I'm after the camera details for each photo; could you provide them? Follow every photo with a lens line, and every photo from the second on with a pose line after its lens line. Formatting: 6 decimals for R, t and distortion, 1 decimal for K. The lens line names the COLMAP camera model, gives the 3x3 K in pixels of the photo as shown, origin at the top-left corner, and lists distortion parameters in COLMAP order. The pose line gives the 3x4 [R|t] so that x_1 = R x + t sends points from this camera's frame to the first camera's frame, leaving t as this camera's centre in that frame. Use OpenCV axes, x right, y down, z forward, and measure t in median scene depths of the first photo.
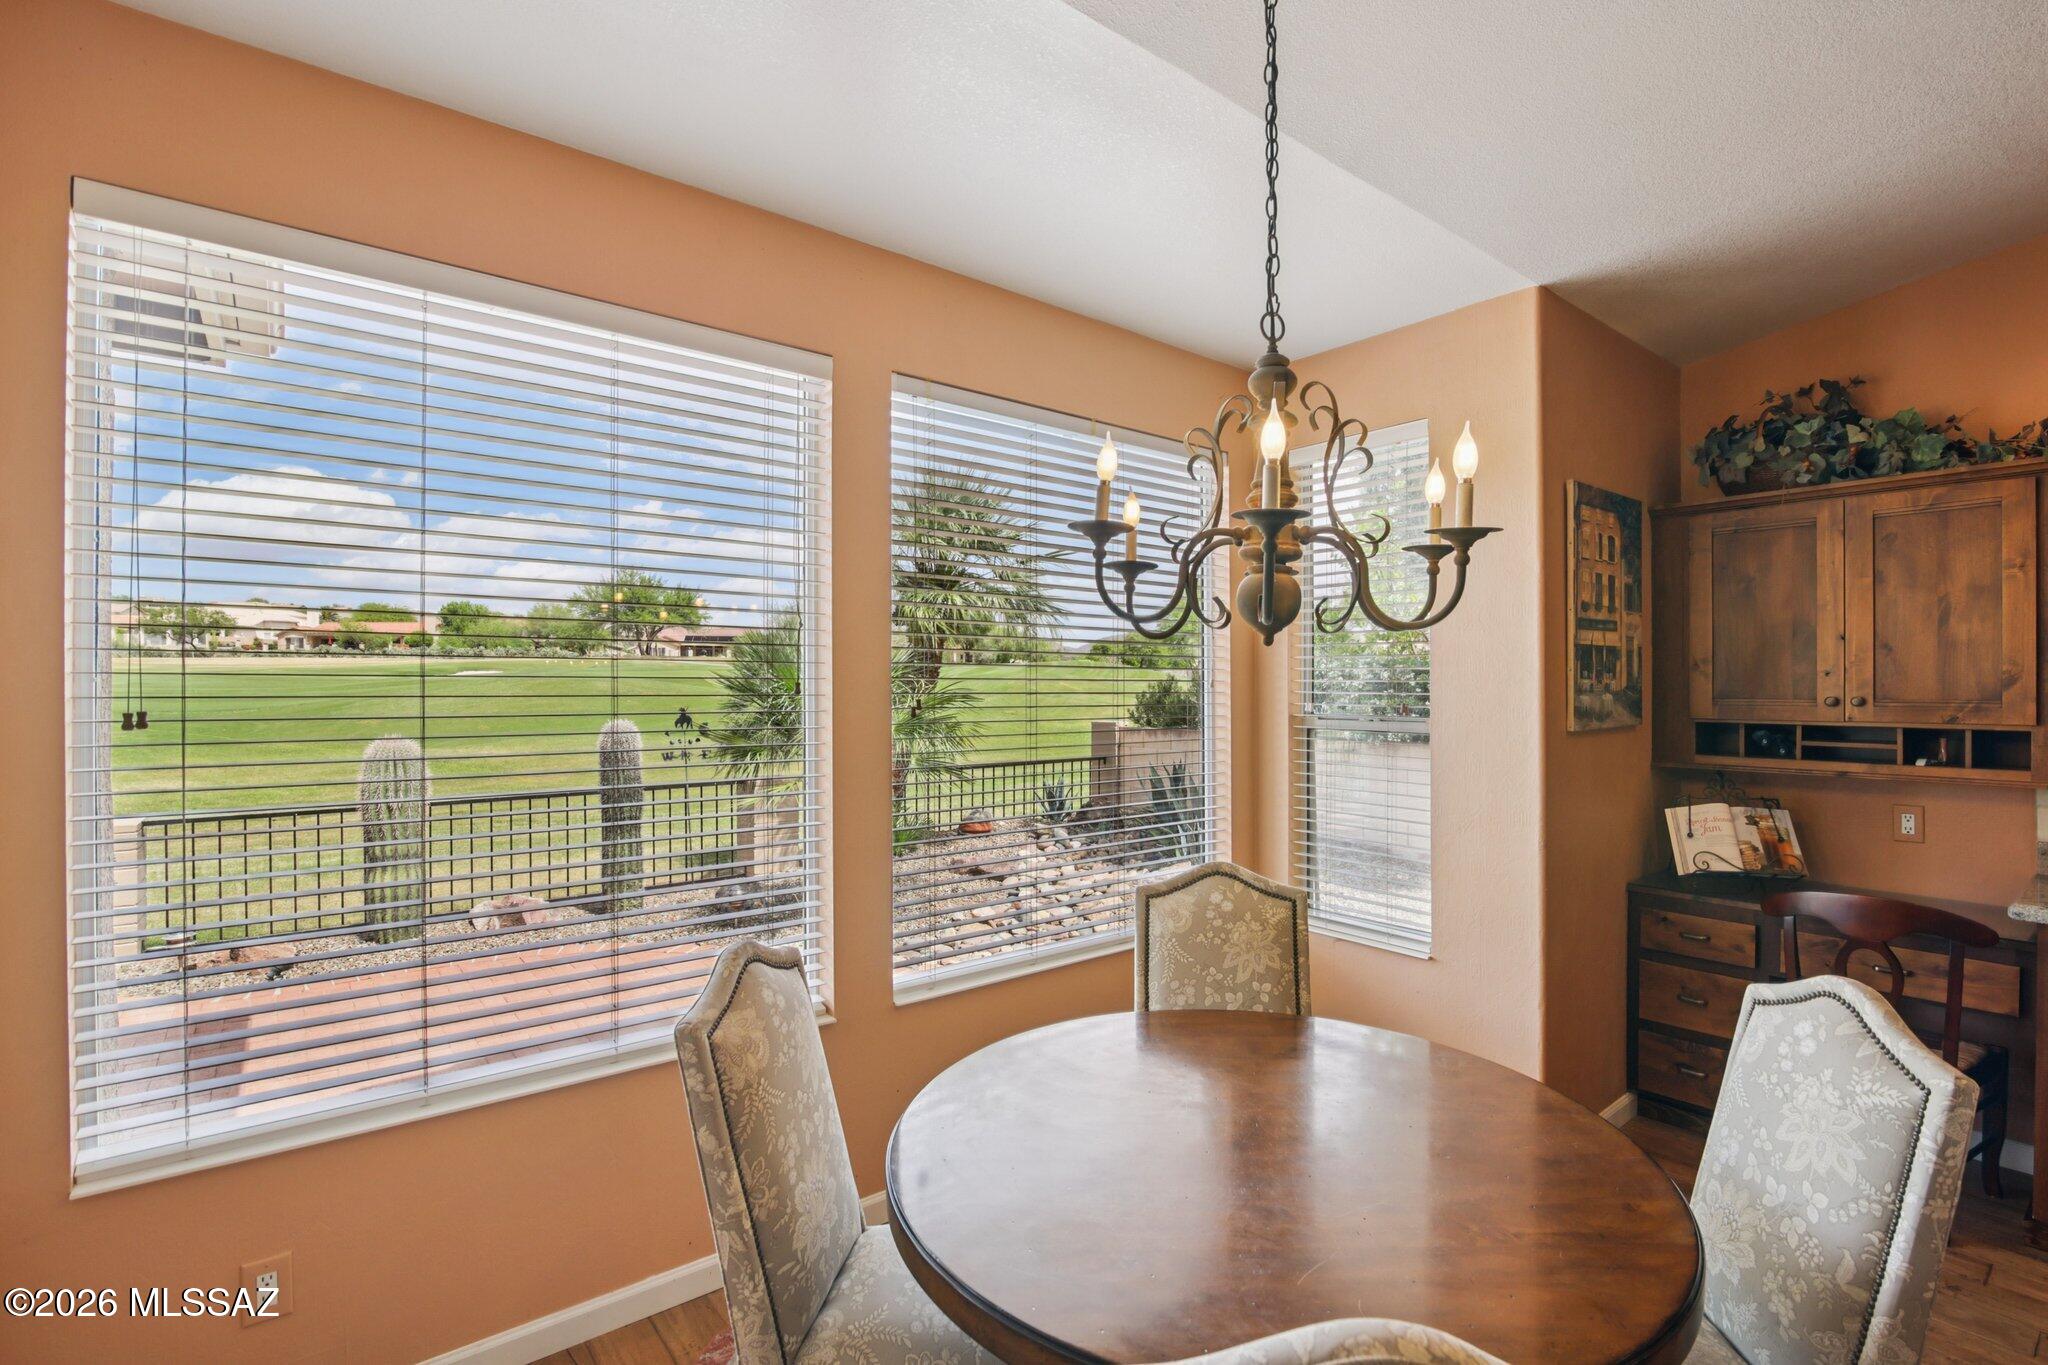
lens RADIAL K [[933.3, 0, 1024.0], [0, 933.3, 682.5], [0, 0, 1]] dist [-0.018509, -0.000325]
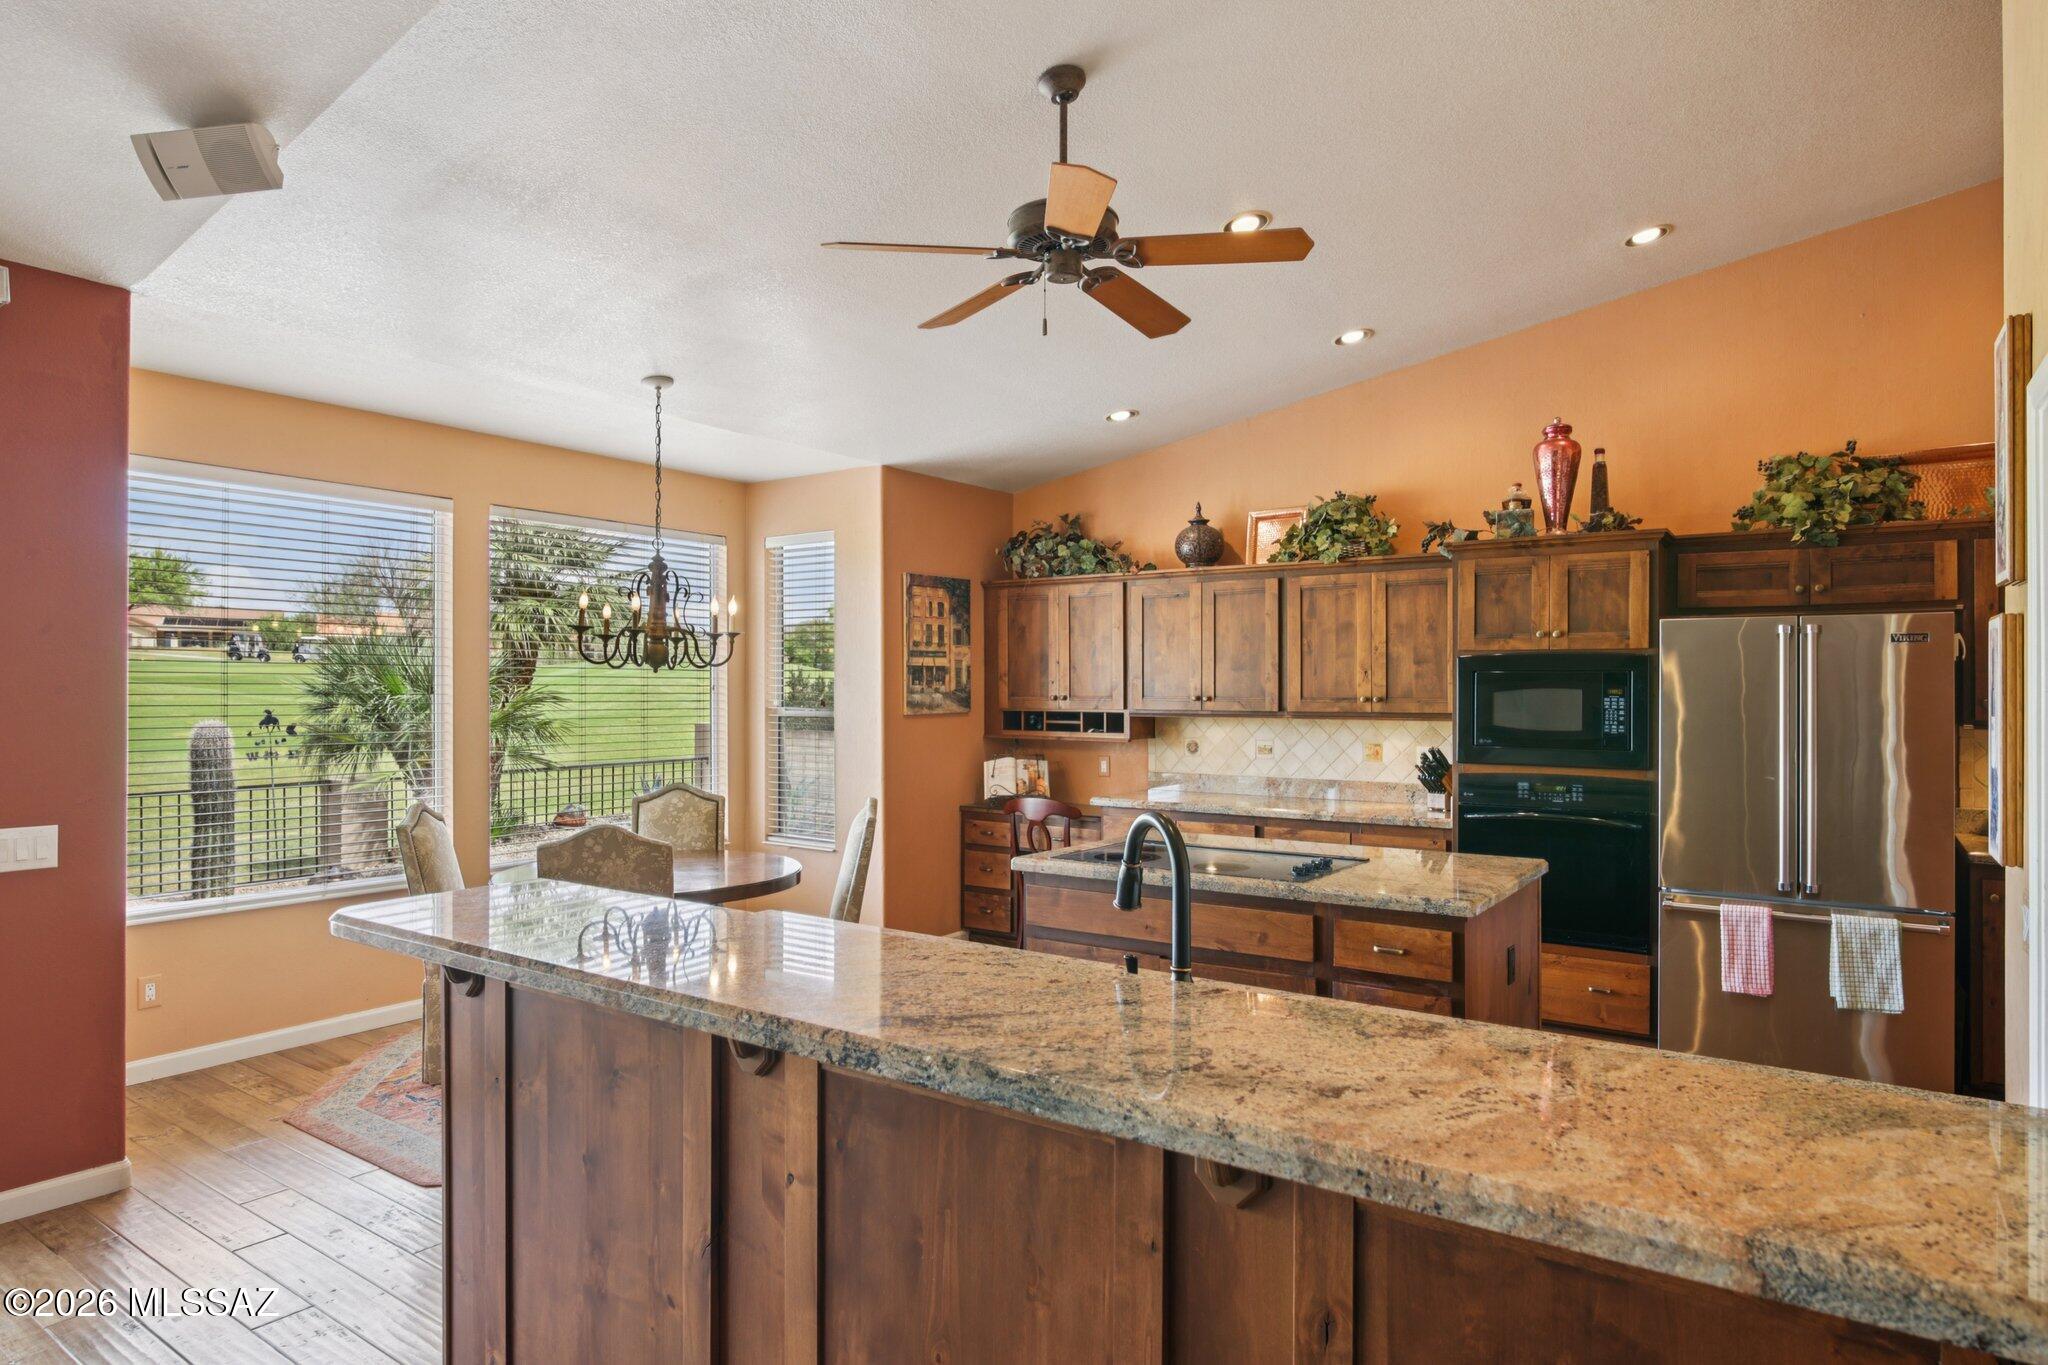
lens RADIAL K [[1168.4, 0, 1017.7], [0, 1168.4, 683.0], [0, 0, 1]] dist [-0.015010, 0.000818]
pose [[0.958054, 0.001767, 0.286582, 0.148171], [-0.001430, 0.999998, -0.001385, -0.004840], [-0.286584, 0.000917, 0.958055, -1.128992]]
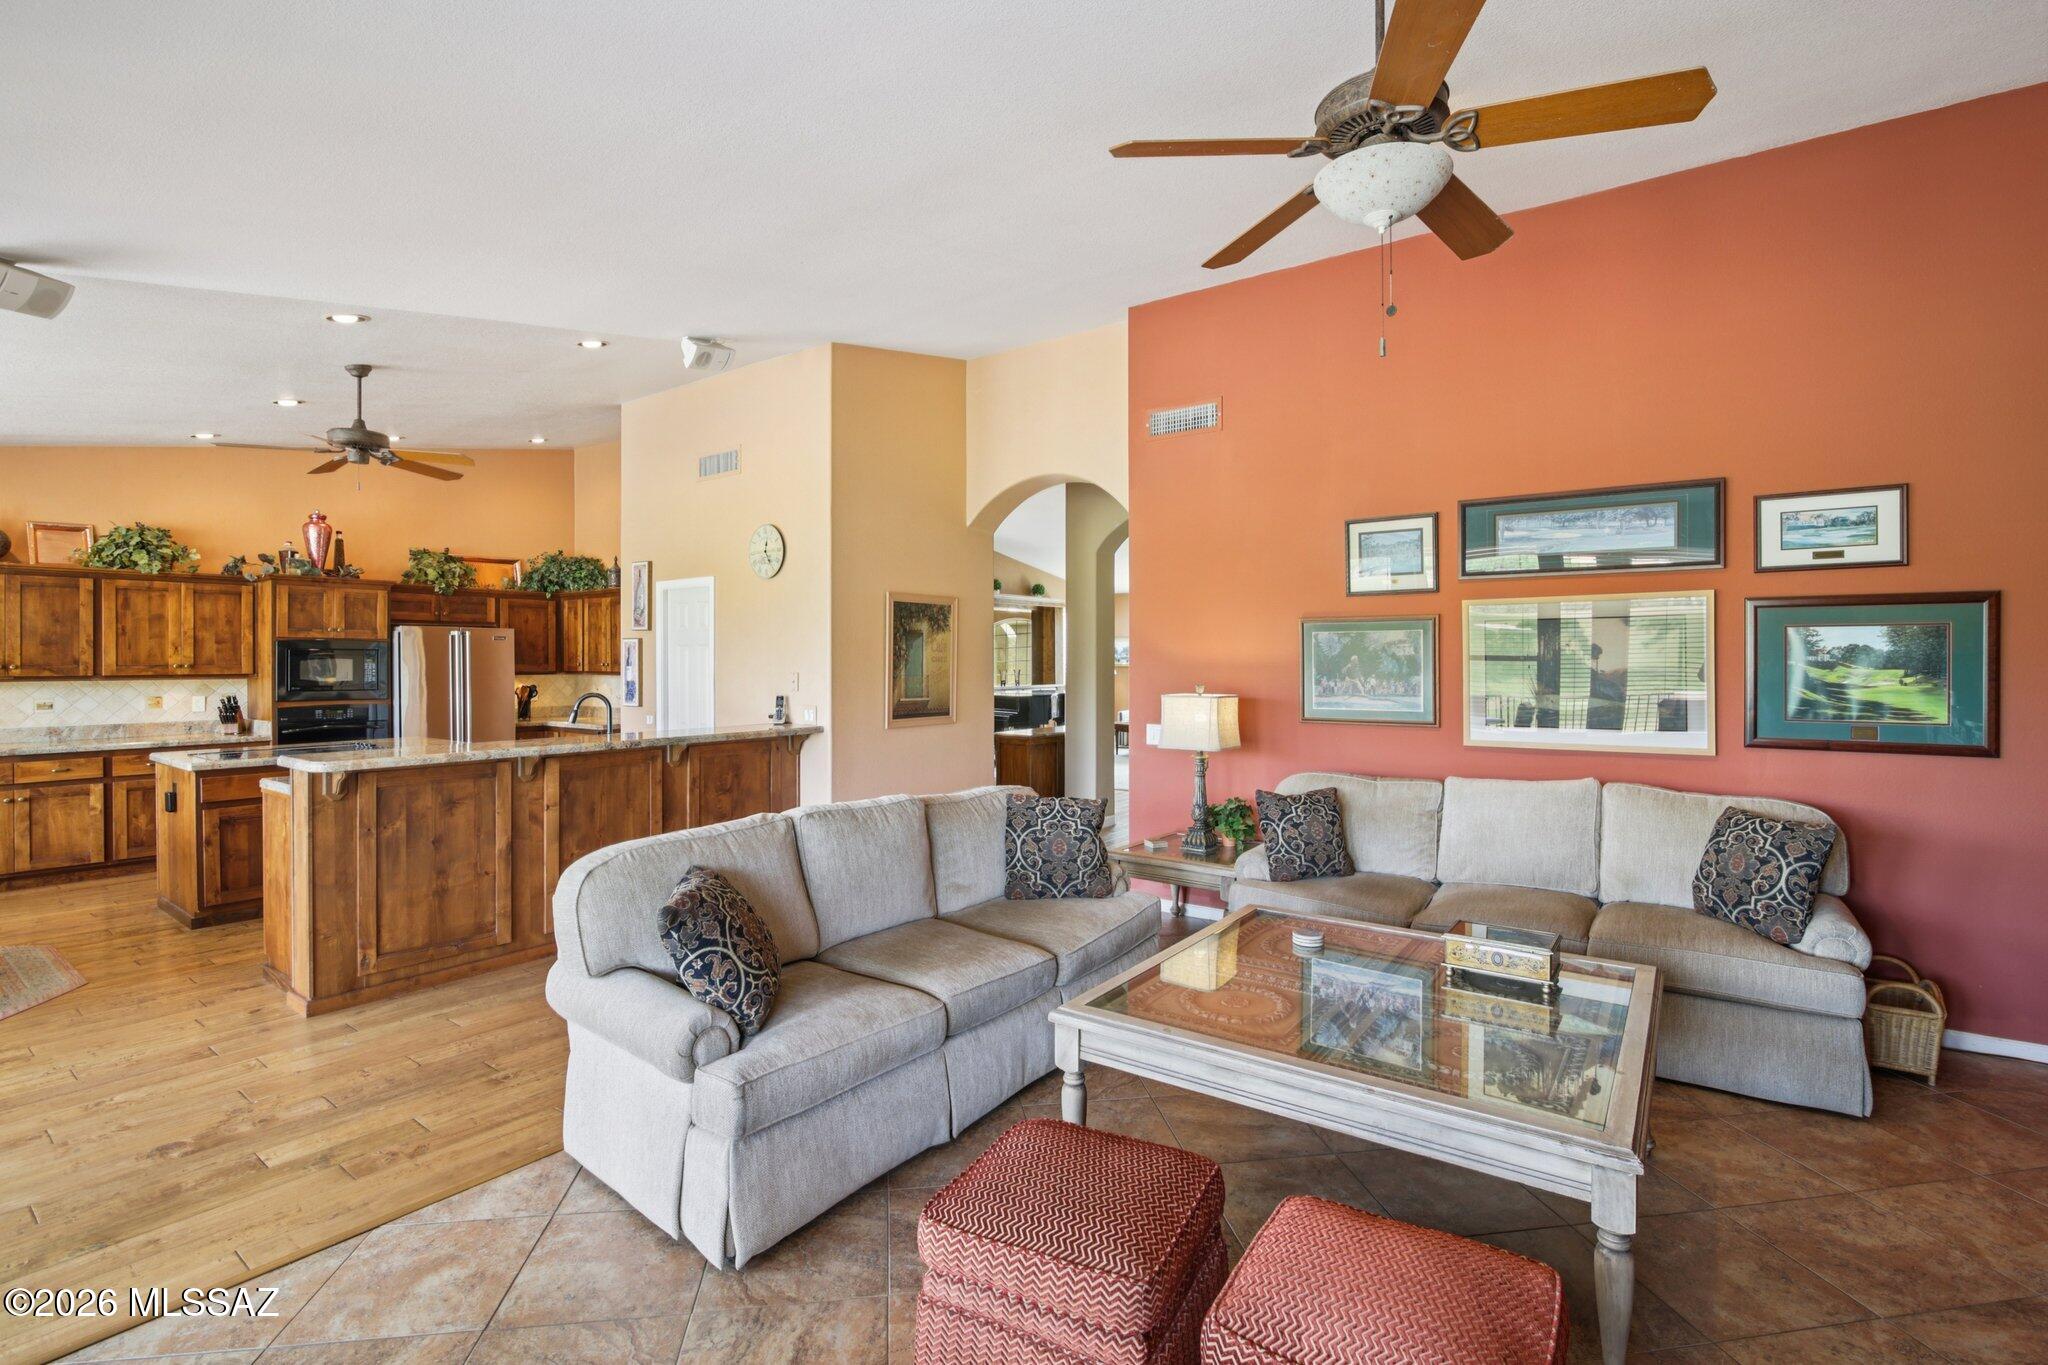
lens RADIAL K [[936.8, 0, 1027.0], [0, 936.8, 659.2], [0, 0, 1]] dist [-0.019144, 0.001074]
pose [[-0.263509, -0.001153, 0.964656, -1.477112], [-0.003357, 0.999994, 0.000278, -0.006226], [-0.964651, -0.003165, -0.263512, -0.899484]]
